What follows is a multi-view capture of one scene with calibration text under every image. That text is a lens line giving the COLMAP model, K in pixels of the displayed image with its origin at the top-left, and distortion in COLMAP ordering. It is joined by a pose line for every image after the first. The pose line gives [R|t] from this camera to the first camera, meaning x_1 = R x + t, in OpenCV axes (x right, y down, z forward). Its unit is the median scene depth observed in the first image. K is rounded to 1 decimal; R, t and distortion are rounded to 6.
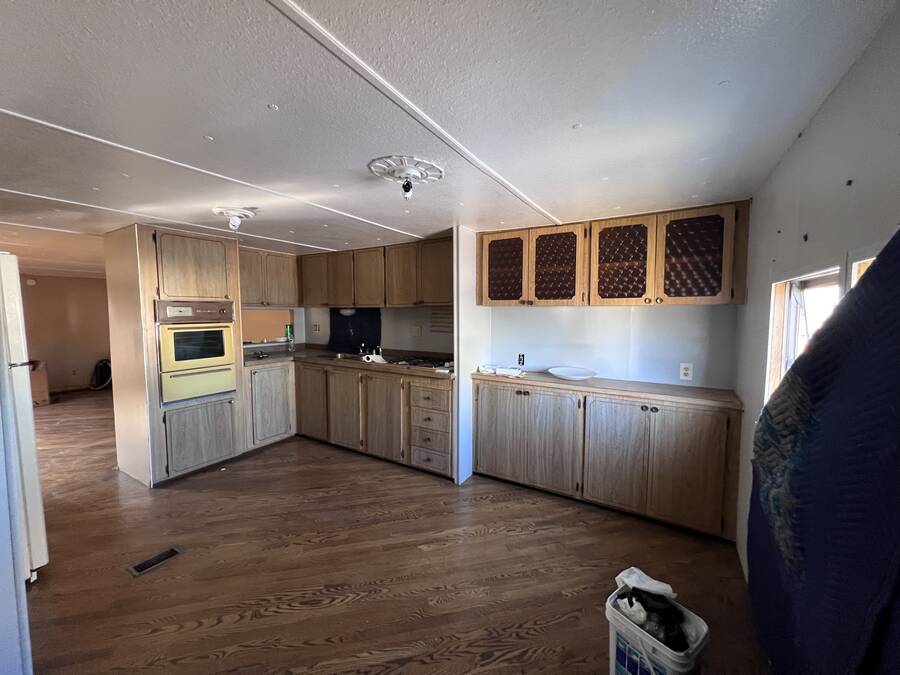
lens RADIAL K [[356.4, 0, 448.6], [0, 356.4, 335.2], [0, 0, 1]] dist [-0.002354, -0.000461]
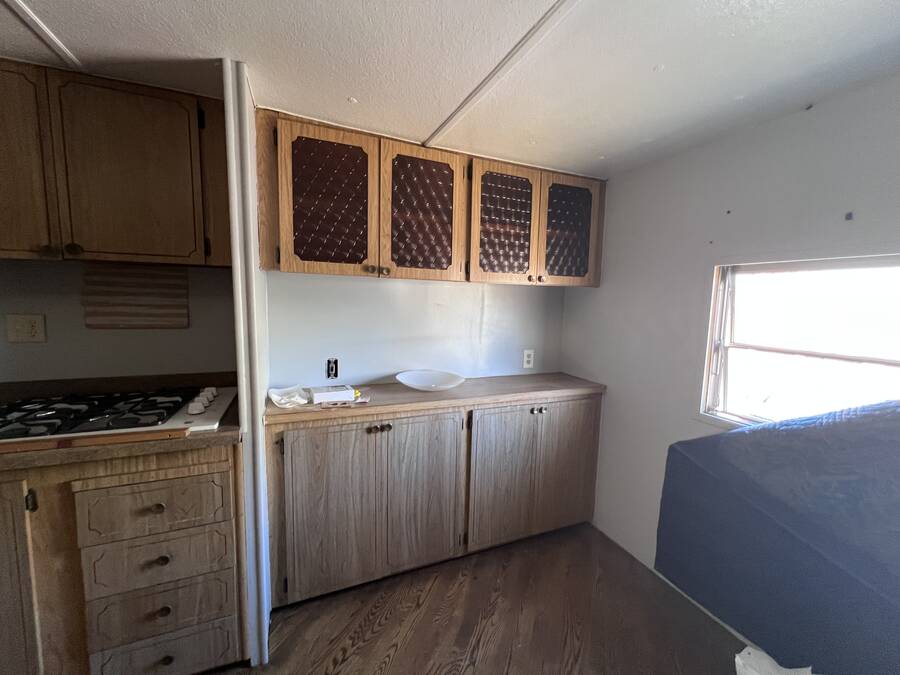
lens RADIAL K [[356.4, 0, 448.8], [0, 356.4, 335.5], [0, 0, 1]] dist [-0.002354, -0.000461]
pose [[0.585312, -0.066703, 0.808060, -0.178837], [0.028497, 0.997687, 0.061714, -0.019722], [-0.810307, -0.013095, 0.585859, 0.573884]]
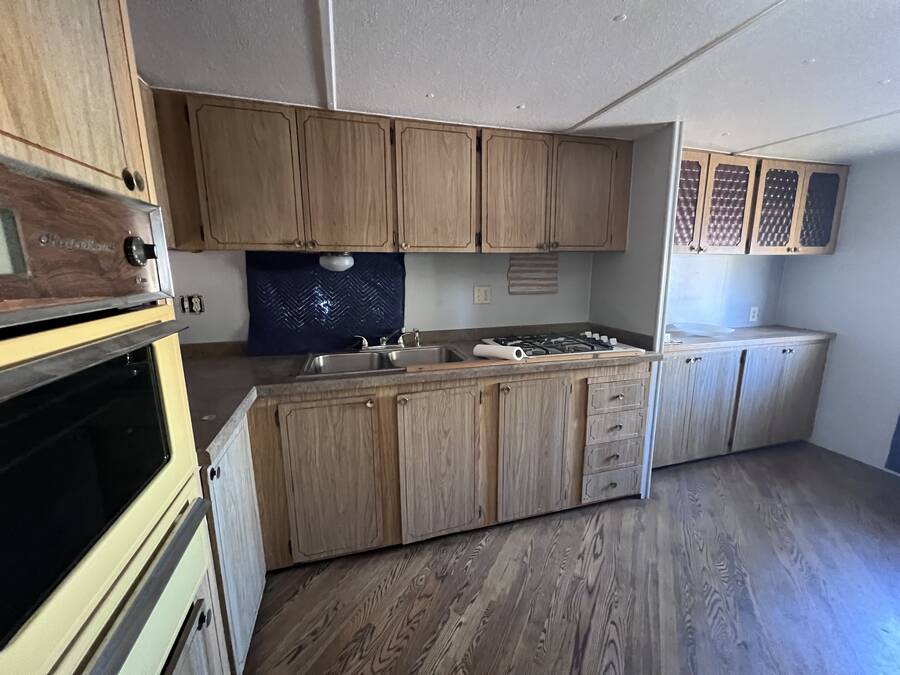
lens RADIAL K [[356.4, 0, 449.3], [0, 356.4, 335.7], [0, 0, 1]] dist [-0.002354, -0.000461]
pose [[0.681813, -0.140502, 0.717907, -0.765942], [0.056159, 0.988539, 0.140132, -0.041925], [-0.729367, -0.055227, 0.681889, 0.850522]]
